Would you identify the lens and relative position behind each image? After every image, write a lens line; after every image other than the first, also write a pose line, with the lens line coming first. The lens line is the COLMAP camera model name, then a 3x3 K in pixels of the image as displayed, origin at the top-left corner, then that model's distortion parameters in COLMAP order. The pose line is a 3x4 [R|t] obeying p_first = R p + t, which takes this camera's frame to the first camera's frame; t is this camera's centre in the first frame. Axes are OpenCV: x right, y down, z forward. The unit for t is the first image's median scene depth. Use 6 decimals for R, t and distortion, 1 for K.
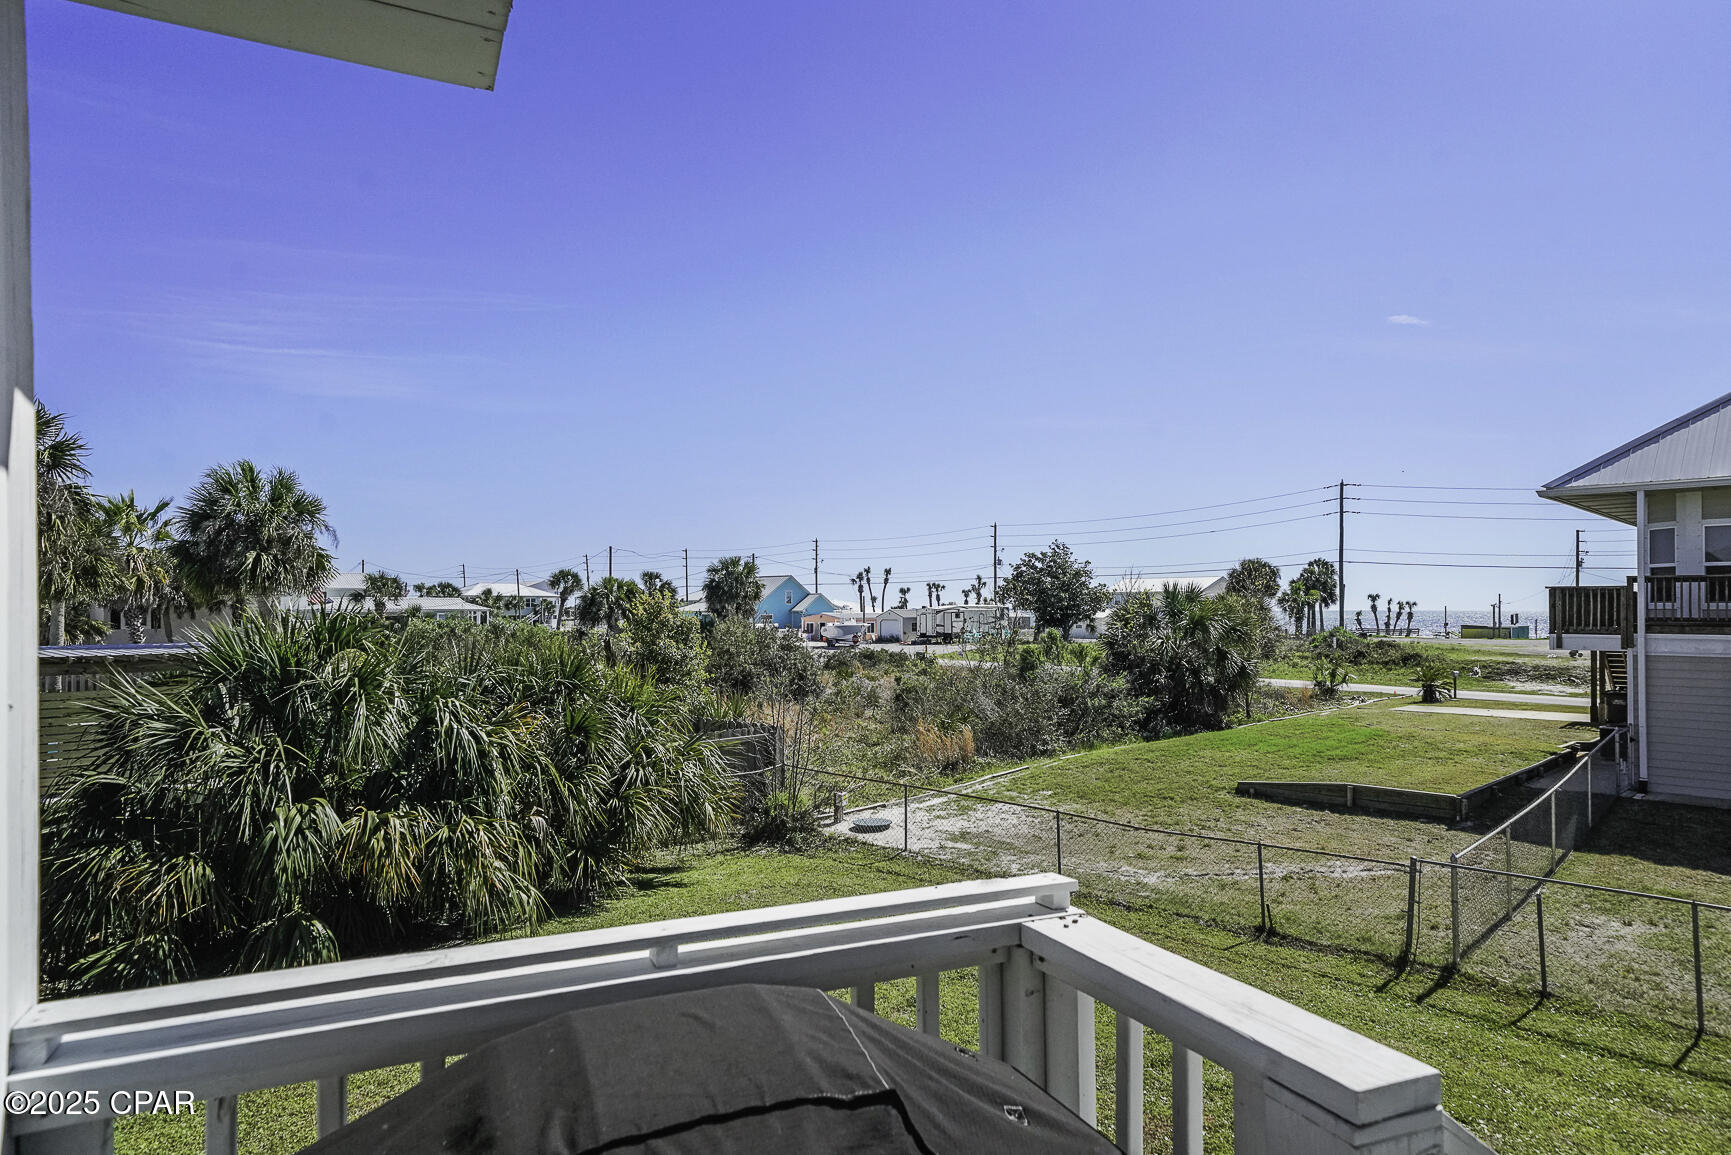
lens RADIAL K [[1029.6, 0, 864.8], [0, 1029.6, 607.2], [0, 0, 1]] dist [0.004147, 0.001284]
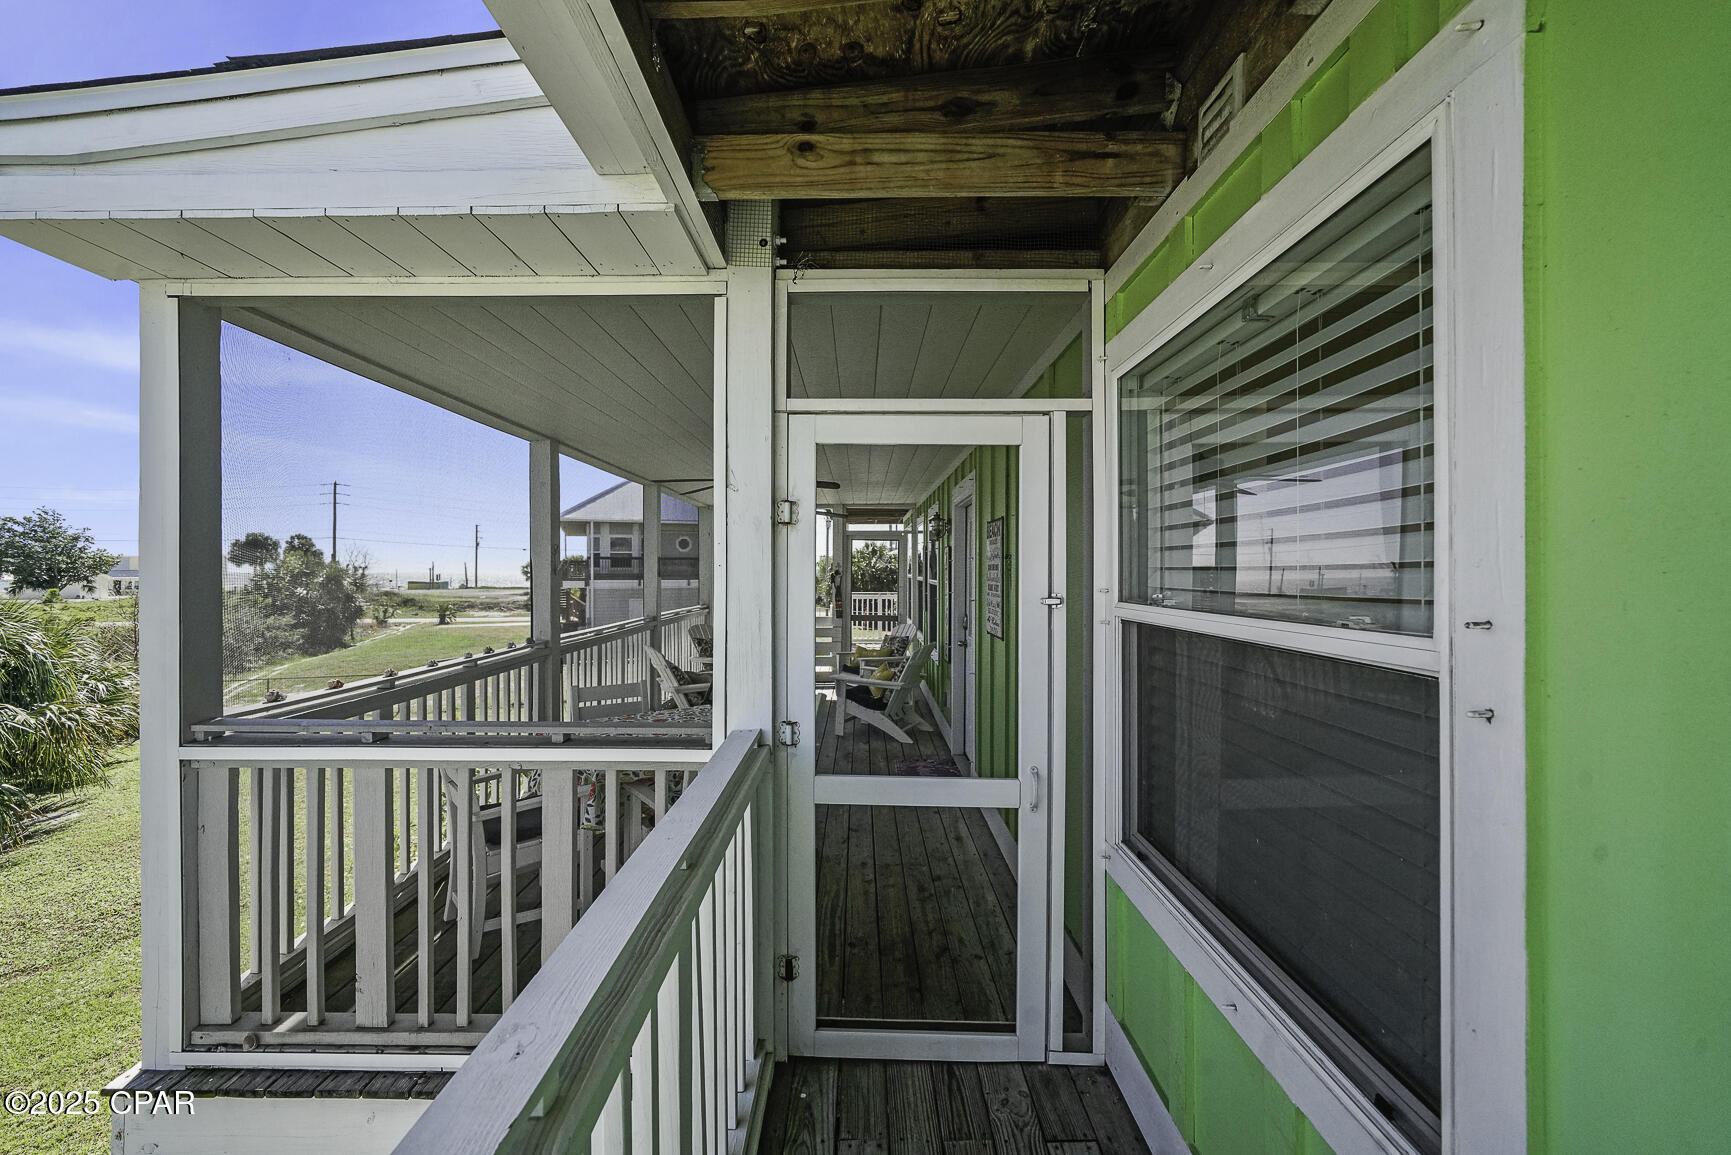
lens RADIAL K [[681.4, 0, 861.1], [0, 681.4, 550.6], [0, 0, 1]] dist [-0.000023, 0.000024]
pose [[0.408804, 0.026730, 0.912231, -0.110365], [-0.000577, 0.999578, -0.029030, 0.000413], [-0.912622, 0.011341, 0.408647, -0.056691]]
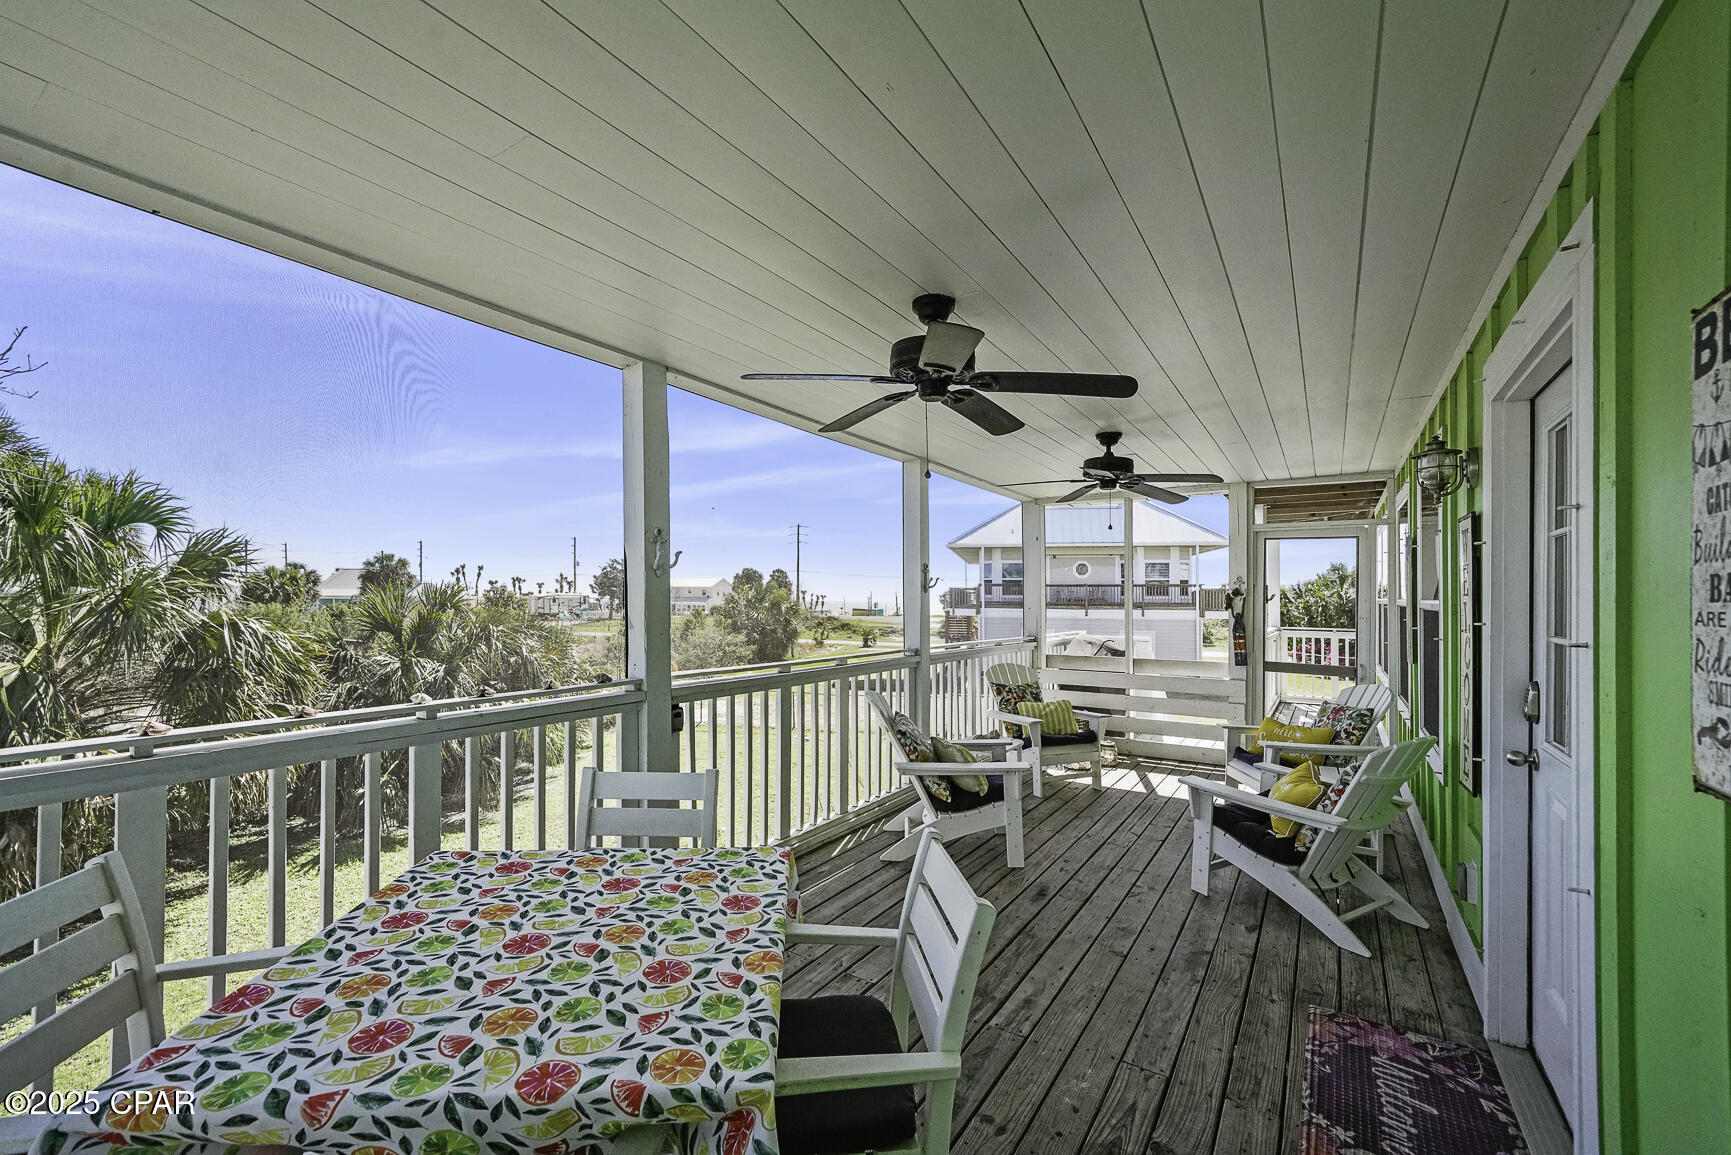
lens RADIAL K [[704.3, 0, 863.3], [0, 704.3, 586.8], [0, 0, 1]] dist [-0.002184, -0.000176]
pose [[0.843971, 0.017698, 0.536097, -0.079240], [-0.009706, 0.999796, -0.017726, 0.001929], [-0.536302, 0.009757, 0.843970, -0.047124]]
